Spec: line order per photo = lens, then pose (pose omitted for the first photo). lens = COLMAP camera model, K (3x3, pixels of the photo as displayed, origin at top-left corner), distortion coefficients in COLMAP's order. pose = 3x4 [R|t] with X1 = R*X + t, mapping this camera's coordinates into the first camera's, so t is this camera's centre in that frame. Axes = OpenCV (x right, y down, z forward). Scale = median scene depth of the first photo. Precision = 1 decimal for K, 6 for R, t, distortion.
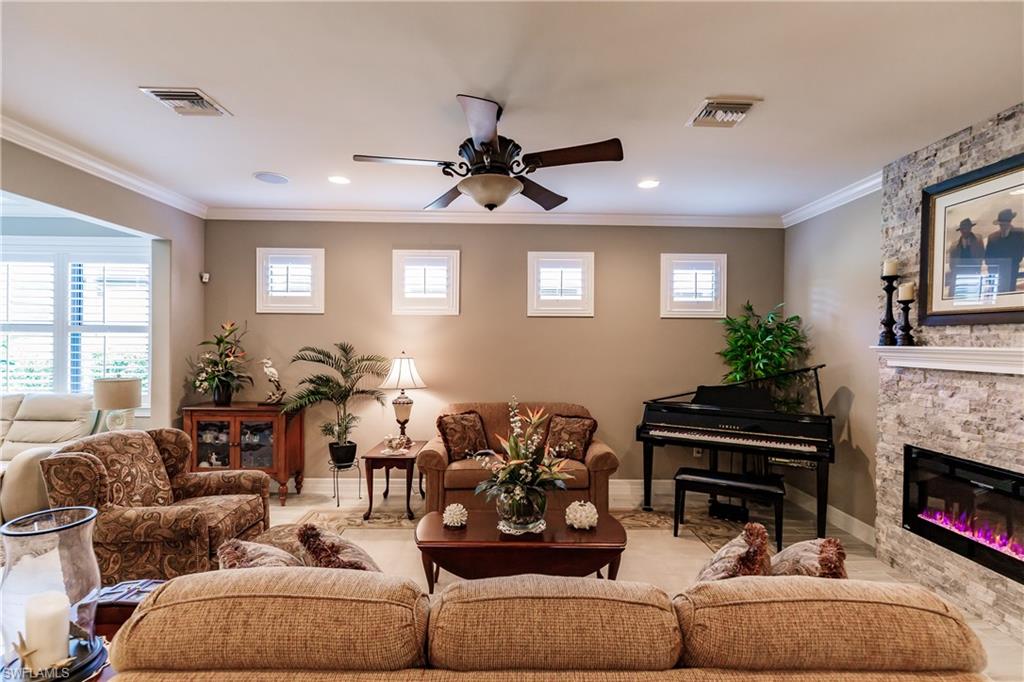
lens RADIAL K [[481.7, 0, 514.3], [0, 481.7, 345.5], [0, 0, 1]] dist [-0.000018, 0.001385]
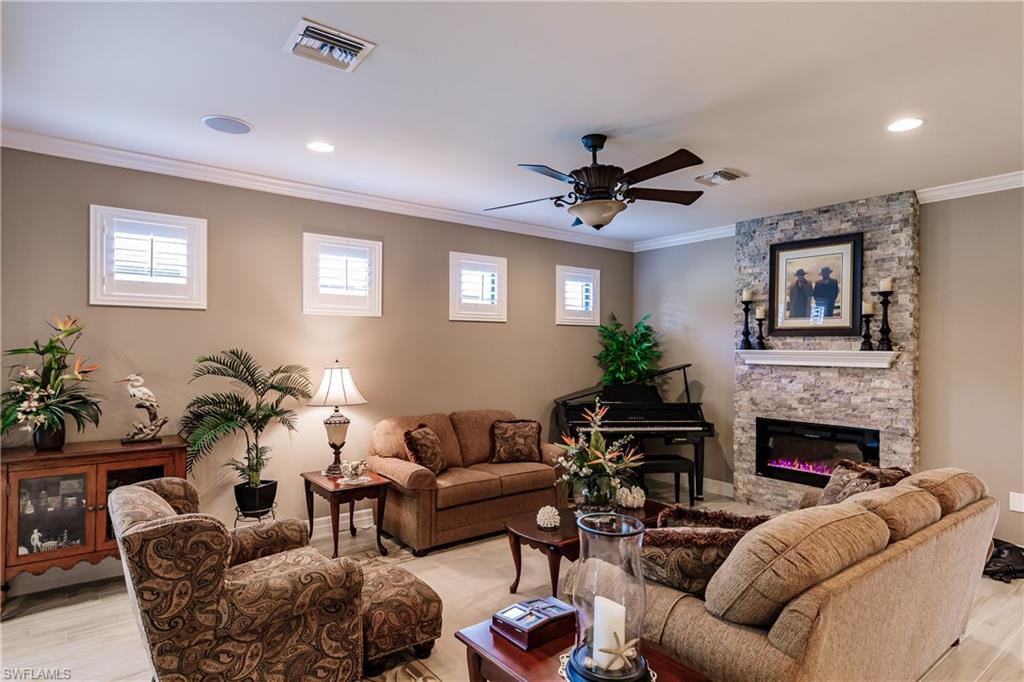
lens RADIAL K [[568.2, 0, 513.8], [0, 568.2, 345.4], [0, 0, 1]] dist [0.008250, 0.001004]
pose [[0.802095, -0.001903, 0.597194, -0.778286], [0.005950, 0.999971, -0.004805, -0.008155], [-0.597167, 0.007407, 0.802082, 0.057568]]
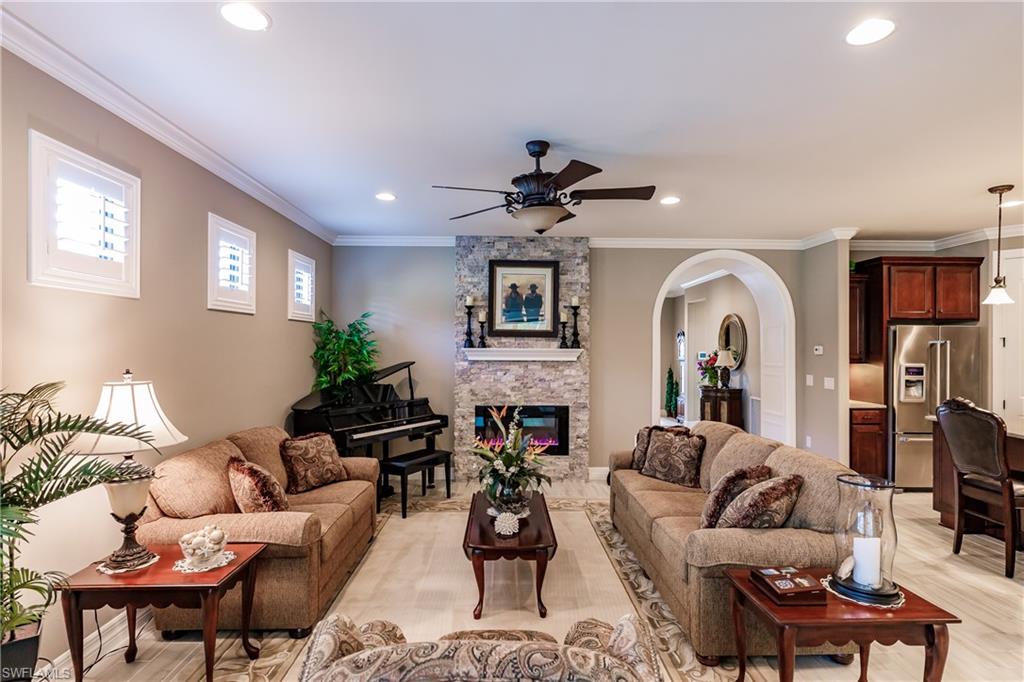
lens RADIAL K [[538.1, 0, 517.0], [0, 538.1, 344.4], [0, 0, 1]] dist [-0.000616, 0.001362]
pose [[-0.010953, -0.005098, 0.999927, -1.055429], [0.003338, 0.999981, 0.005135, -0.020212], [-0.999934, 0.003394, -0.010936, 0.849240]]
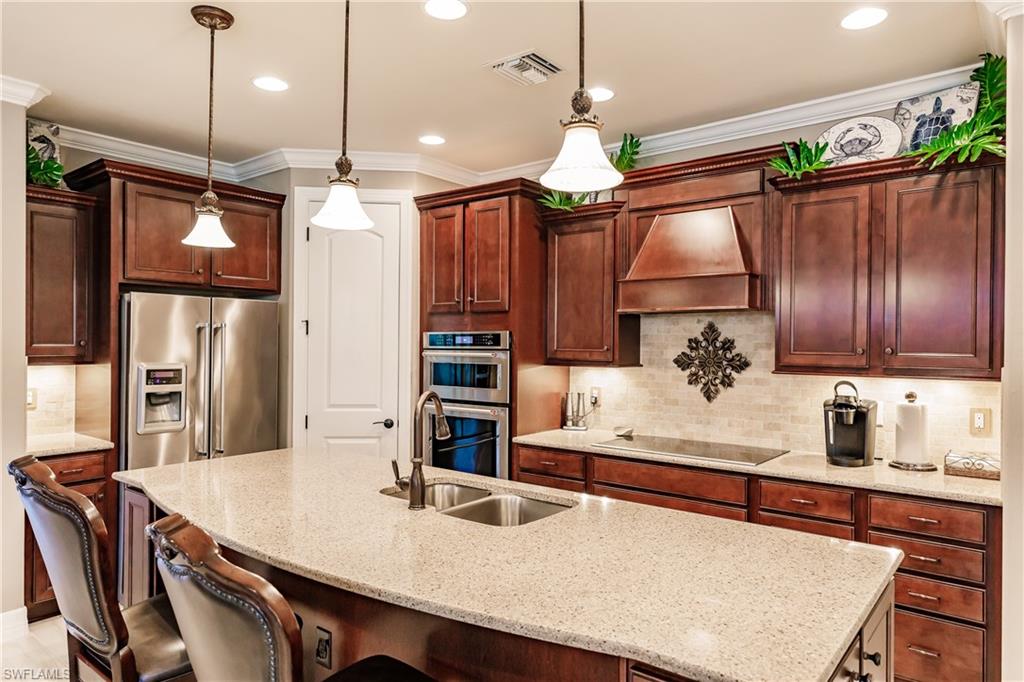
lens RADIAL K [[644.7, 0, 516.1], [0, 644.7, 343.1], [0, 0, 1]] dist [0.008051, 0.001672]
pose [[-0.768262, -0.020753, 0.639799, -0.572334], [-0.014483, 0.999782, 0.015038, -0.007965], [-0.639972, 0.002287, -0.768395, 0.056108]]
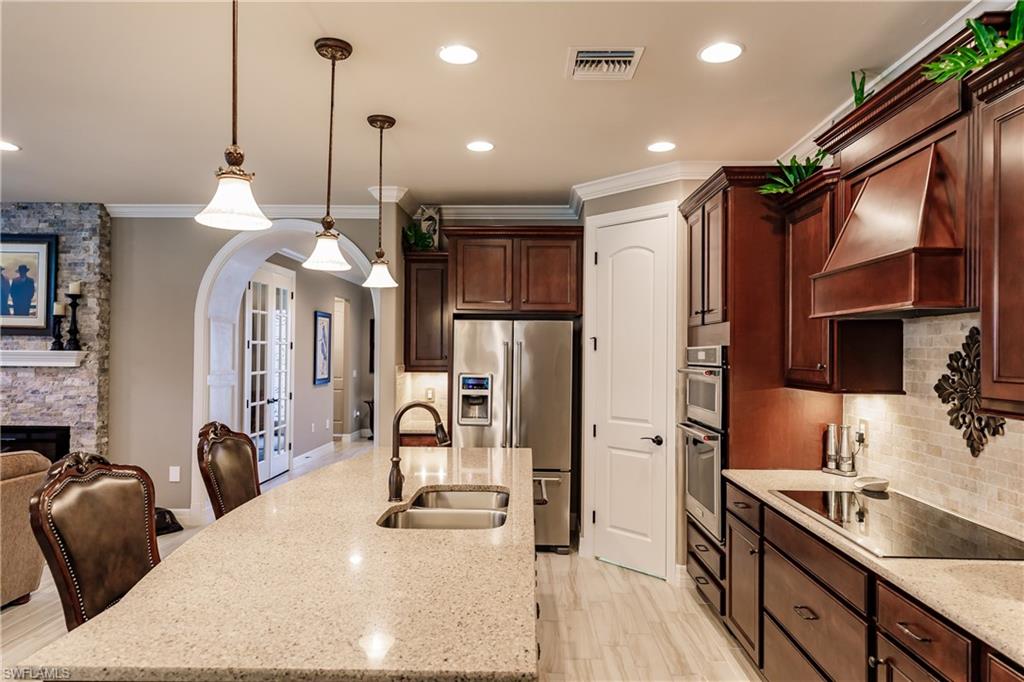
lens RADIAL K [[644.7, 0, 518.2], [0, 644.7, 341.4], [0, 0, 1]] dist [0.008051, 0.001672]
pose [[0.038167, 0.001622, 0.999270, -0.842306], [0.000143, 0.999999, -0.001629, -0.016630], [-0.999271, 0.000205, 0.038167, -0.573105]]
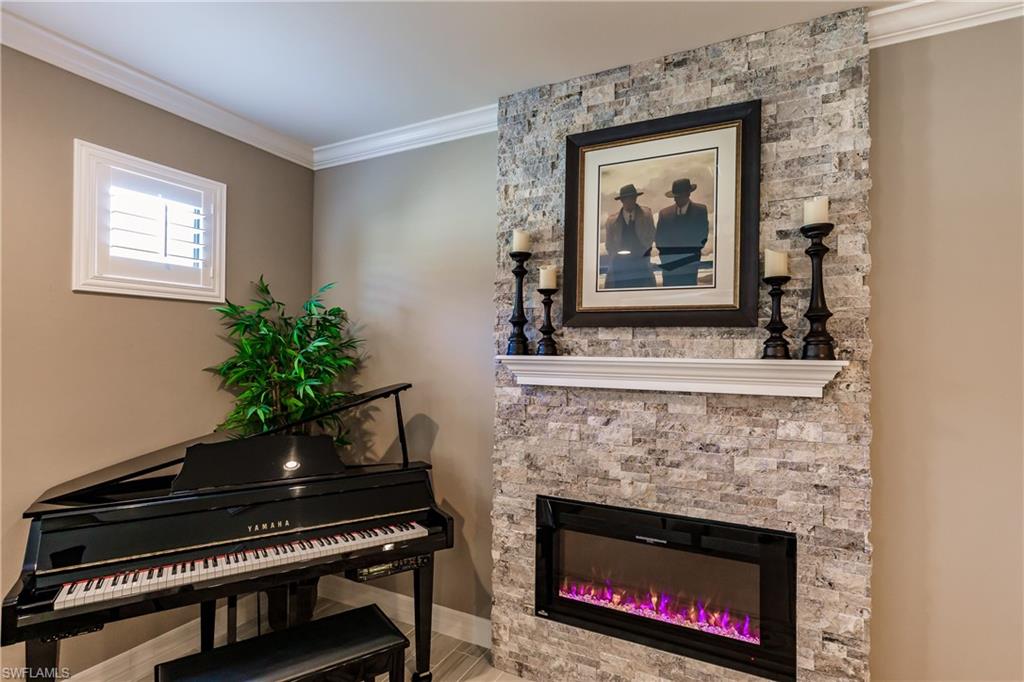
lens RADIAL K [[503.8, 0, 515.9], [0, 503.8, 345.4], [0, 0, 1]] dist [-0.004661, 0.001646]
pose [[0.466073, 0.006115, 0.884725, 0.141040], [0.001906, 0.999967, -0.007915, -0.007357], [-0.884744, 0.005375, 0.466046, 0.665306]]
